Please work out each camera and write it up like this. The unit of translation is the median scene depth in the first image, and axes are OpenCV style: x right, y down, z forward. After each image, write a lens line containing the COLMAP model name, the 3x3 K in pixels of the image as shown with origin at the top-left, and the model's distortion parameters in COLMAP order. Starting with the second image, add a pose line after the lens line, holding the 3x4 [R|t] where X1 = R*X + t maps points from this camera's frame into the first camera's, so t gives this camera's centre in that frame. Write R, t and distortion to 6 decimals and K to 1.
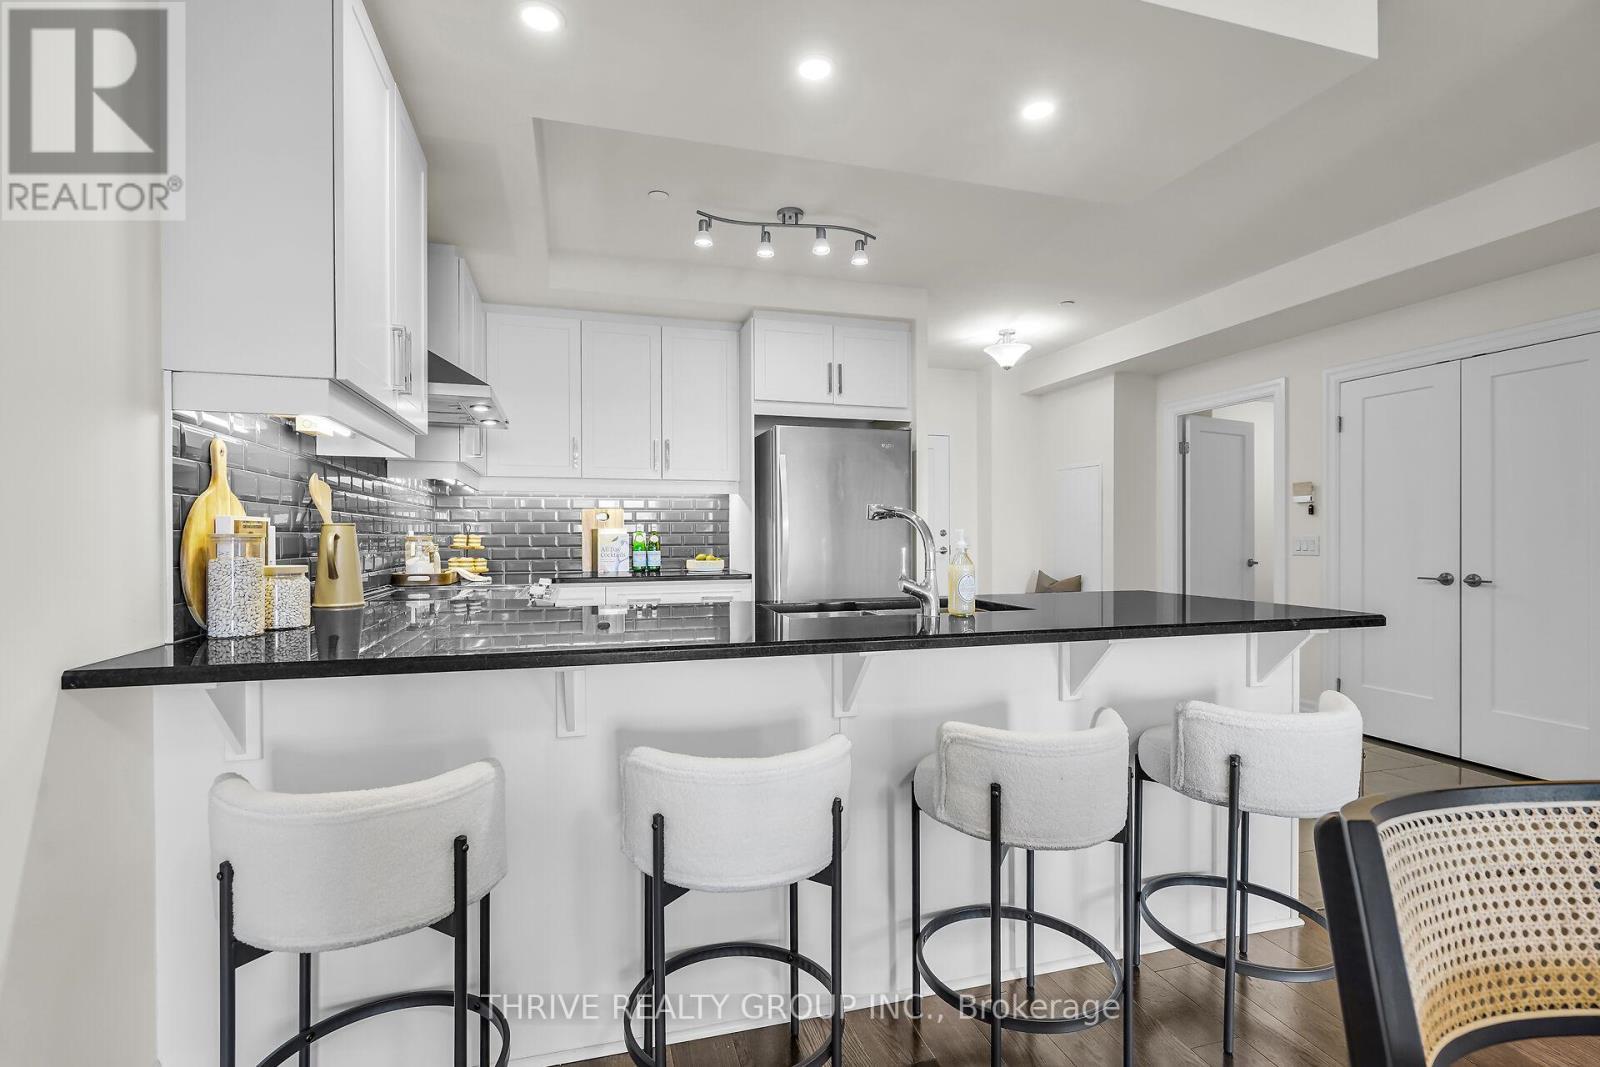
lens RADIAL K [[746.2, 0, 799.5], [0, 746.2, 543.3], [0, 0, 1]] dist [-0.008976, 0.003490]
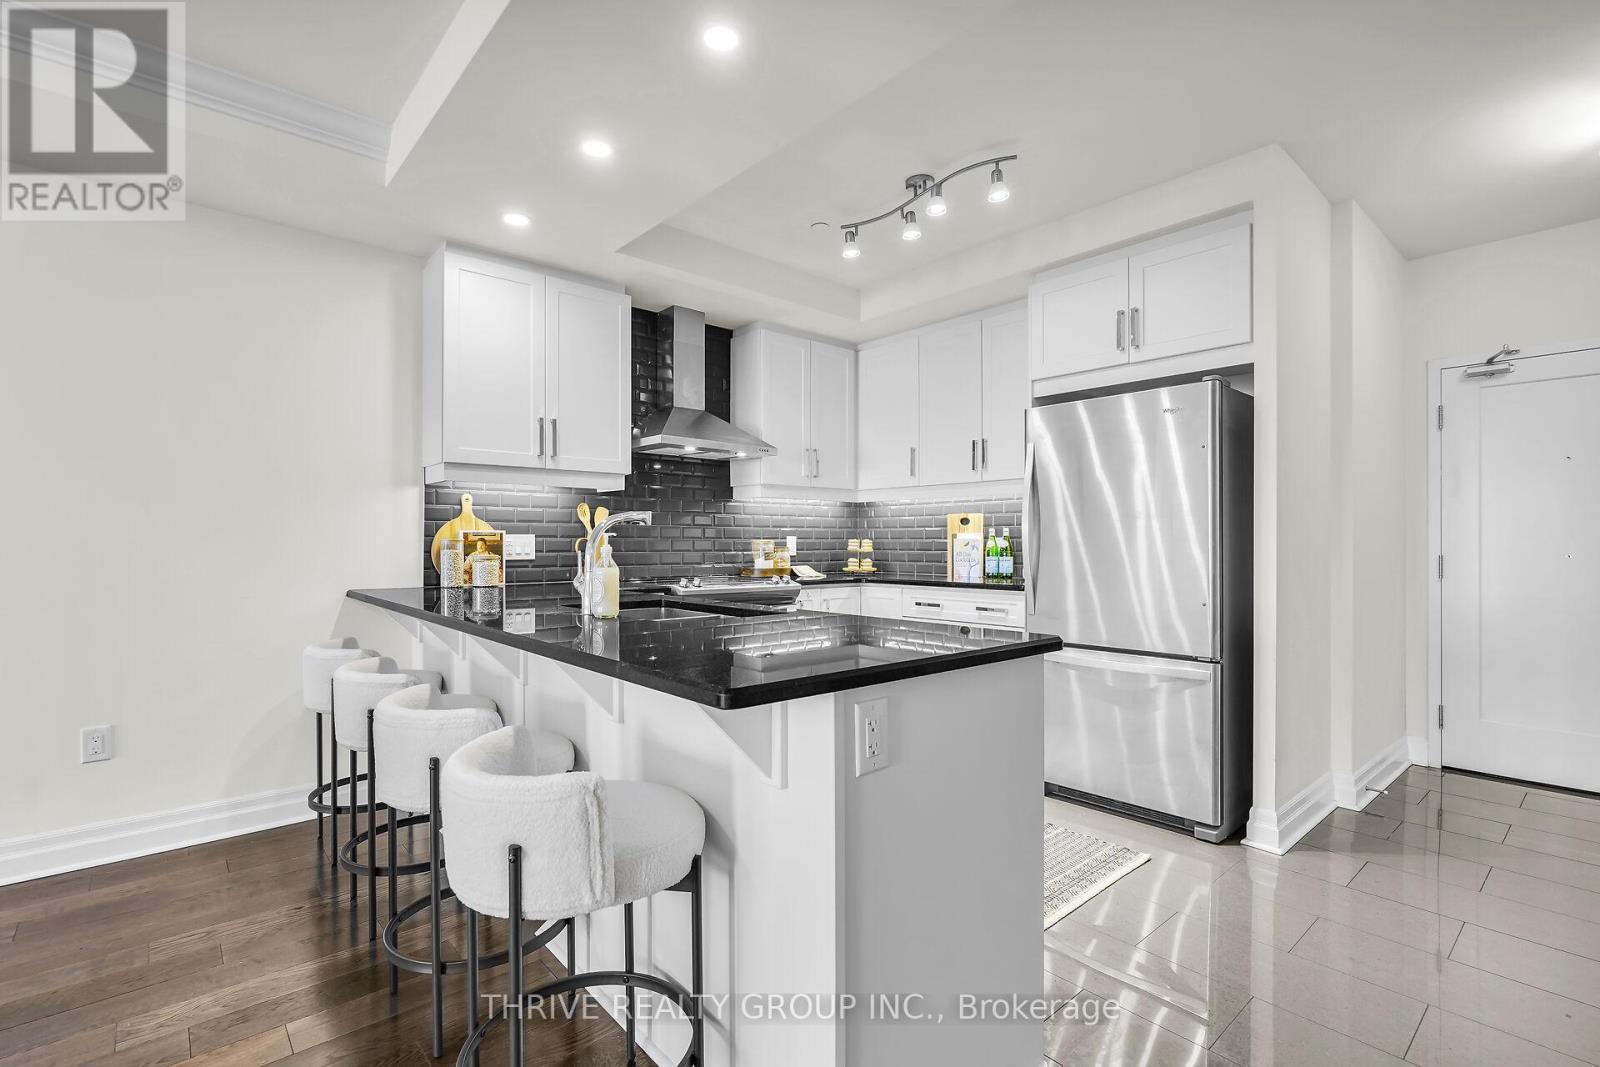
lens RADIAL K [[746.2, 0, 801.7], [0, 746.2, 546.5], [0, 0, 1]] dist [-0.008976, 0.003490]
pose [[0.416621, 0.004145, -0.909071, 0.564771], [-0.010928, 0.999940, -0.000449, 0.000548], [0.909014, 0.010122, 0.416642, 0.374838]]
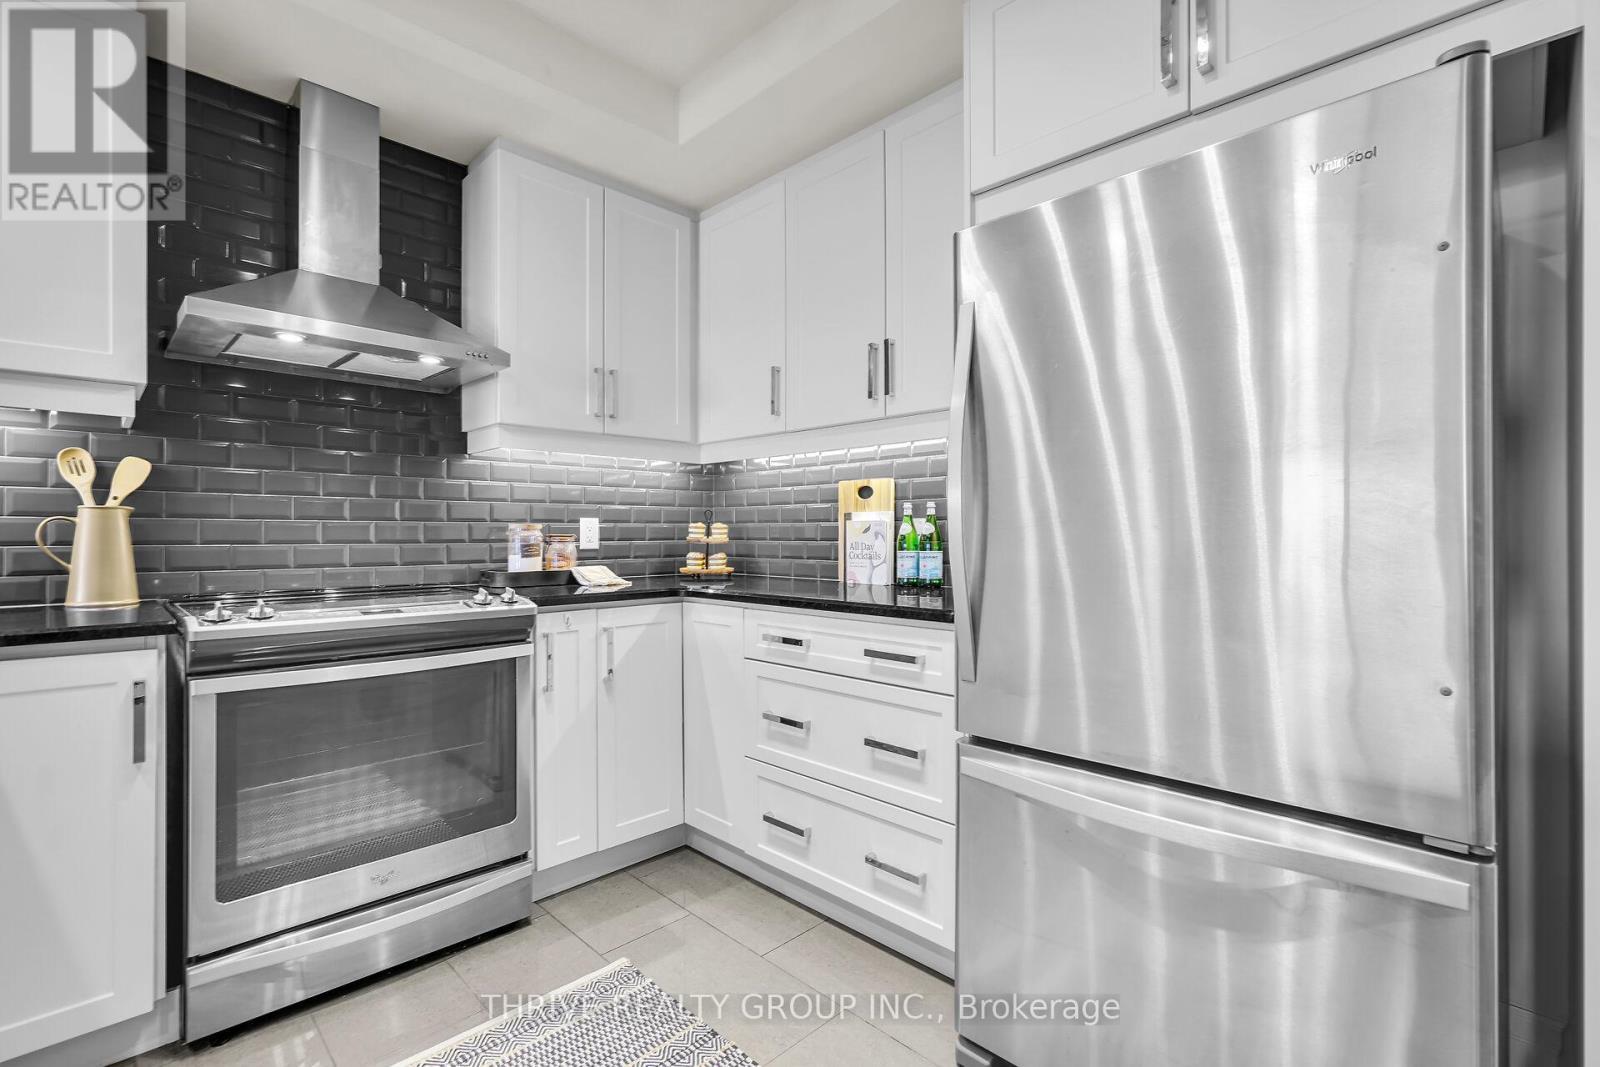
lens RADIAL K [[723.5, 0, 800.6], [0, 723.5, 530.0], [0, 0, 1]] dist [0.003326, 0.000126]
pose [[0.460146, -0.006238, -0.887822, 0.232843], [-0.008291, 0.999902, -0.011322, 0.001731], [0.887805, 0.012571, 0.460049, 0.682384]]
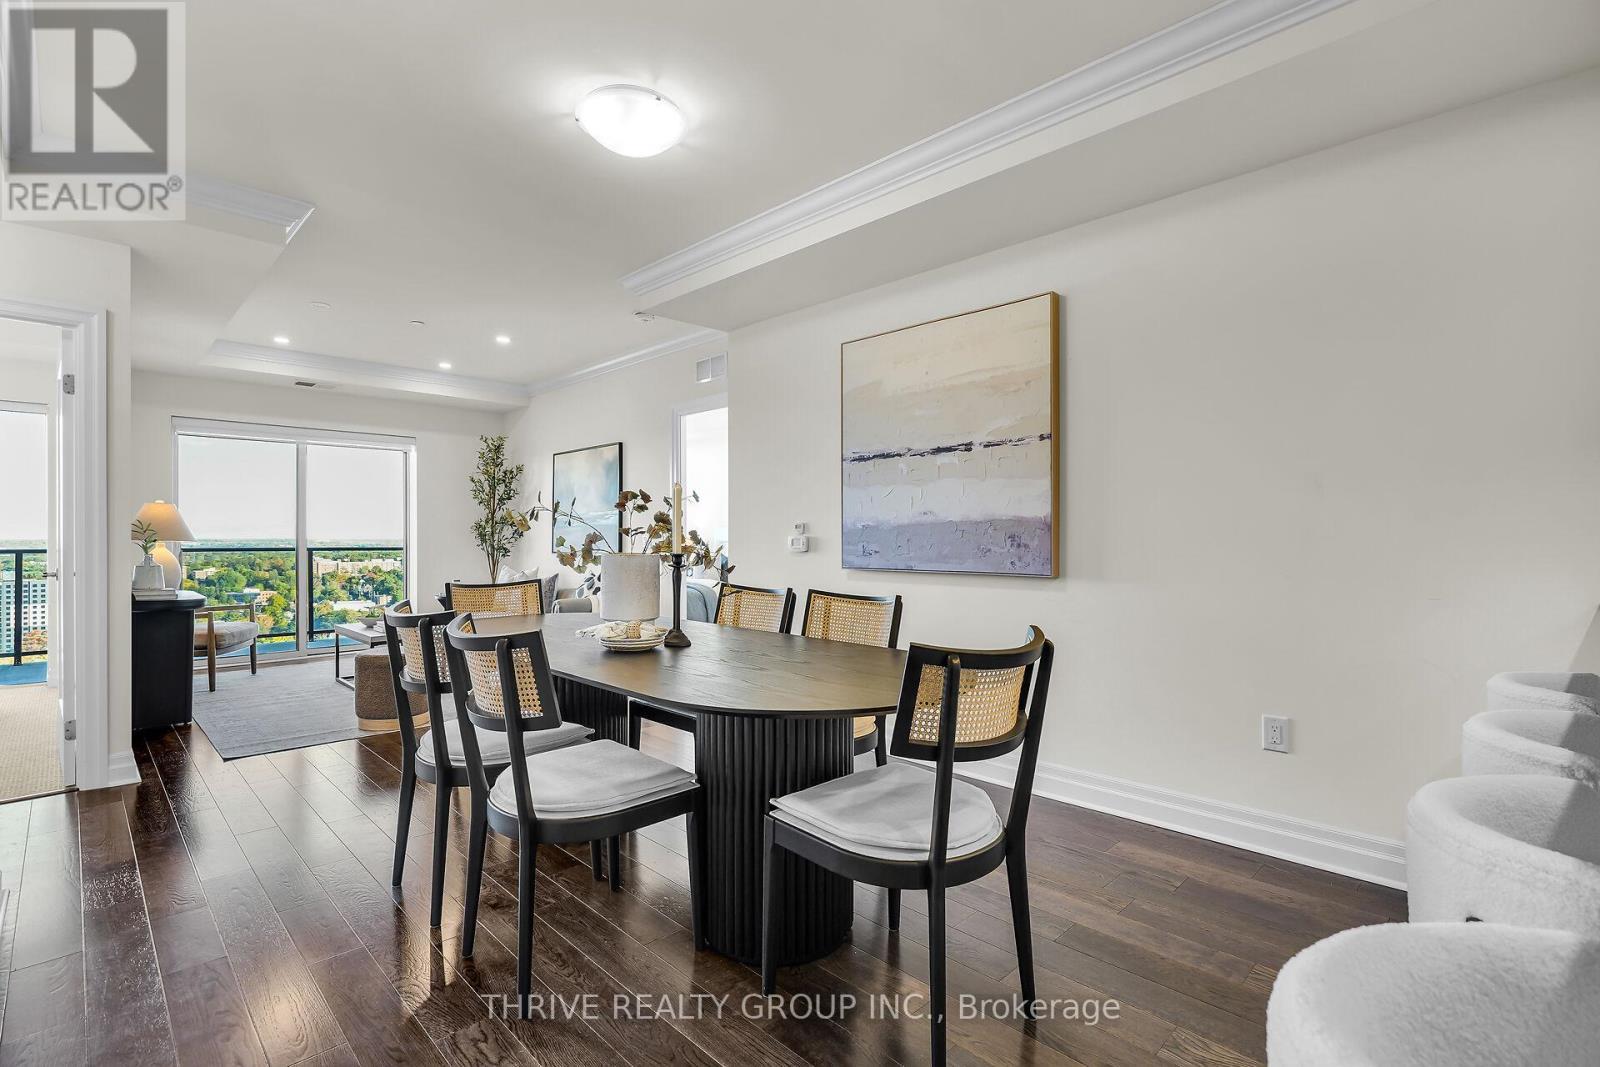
lens RADIAL K [[746.2, 0, 794.4], [0, 746.2, 538.0], [0, 0, 1]] dist [-0.008976, 0.003490]
pose [[-0.891479, -0.002718, -0.453054, 0.401821], [-0.008141, 0.999917, 0.010021, 0.007839], [0.452989, 0.012622, -0.891427, 0.453731]]
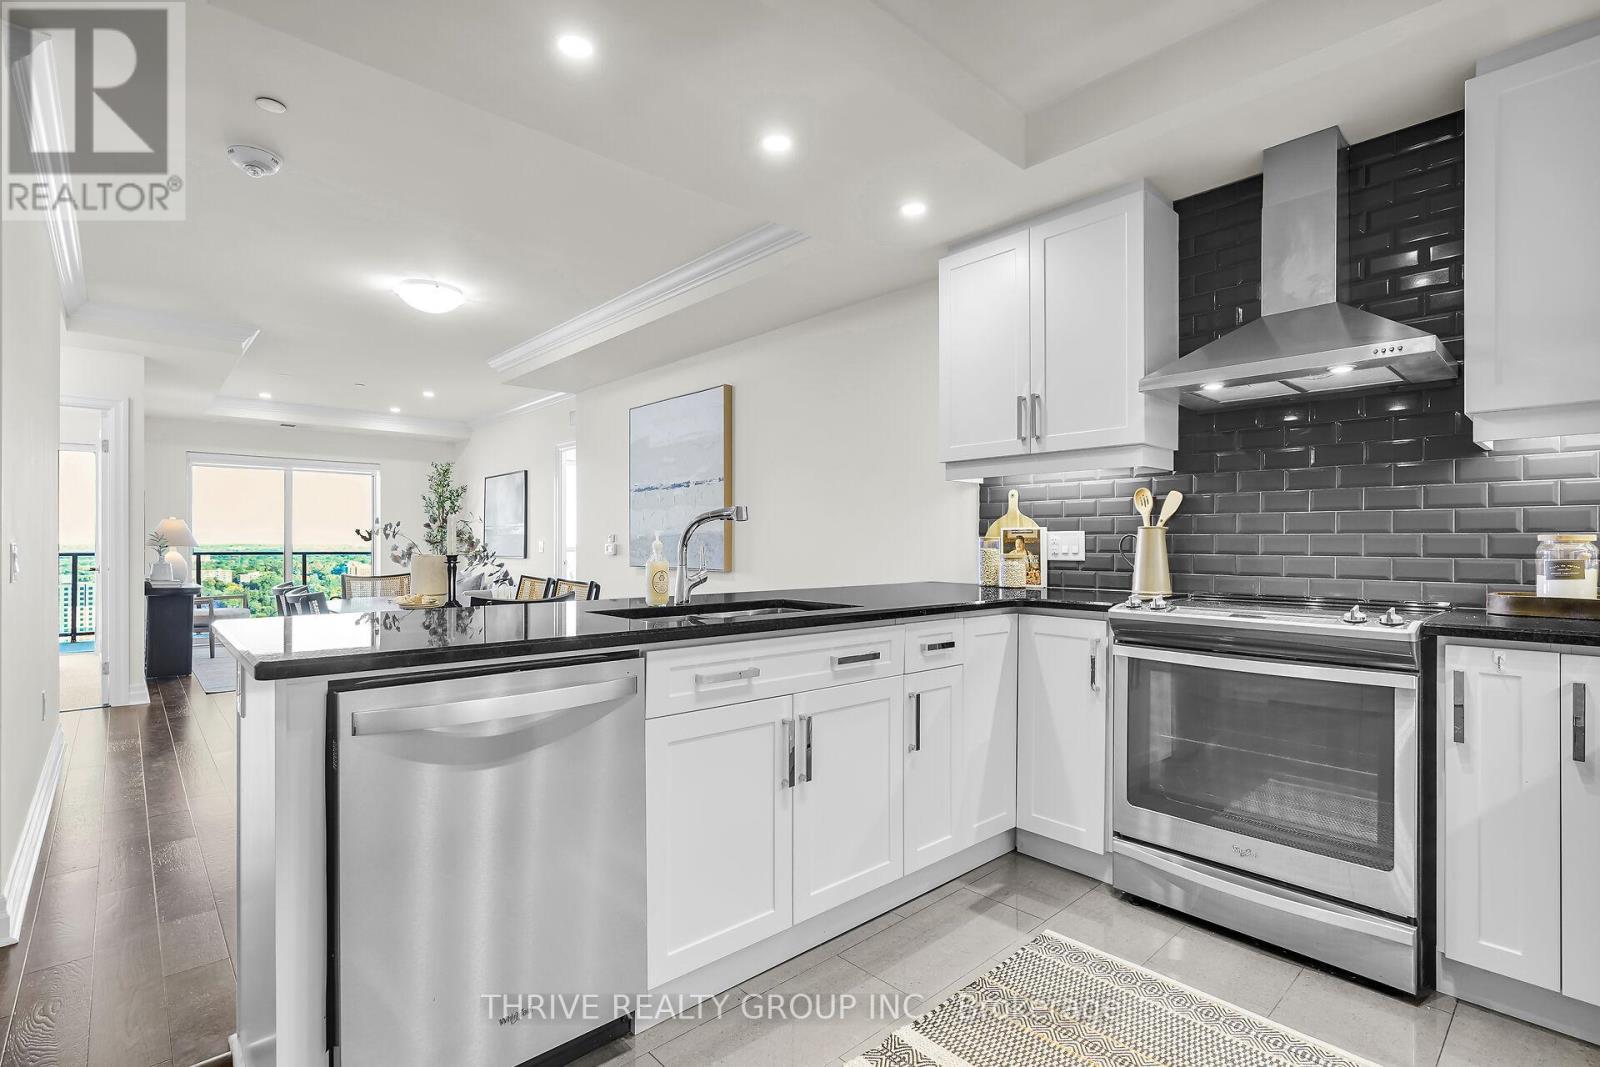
lens RADIAL K [[746.2, 0, 787.9], [0, 746.2, 542.3], [0, 0, 1]] dist [-0.008976, 0.003490]
pose [[-0.910033, -0.004208, -0.414515, 0.220879], [-0.008593, 0.999925, 0.008715, -0.003017], [0.414447, 0.011493, -0.910001, 0.964694]]
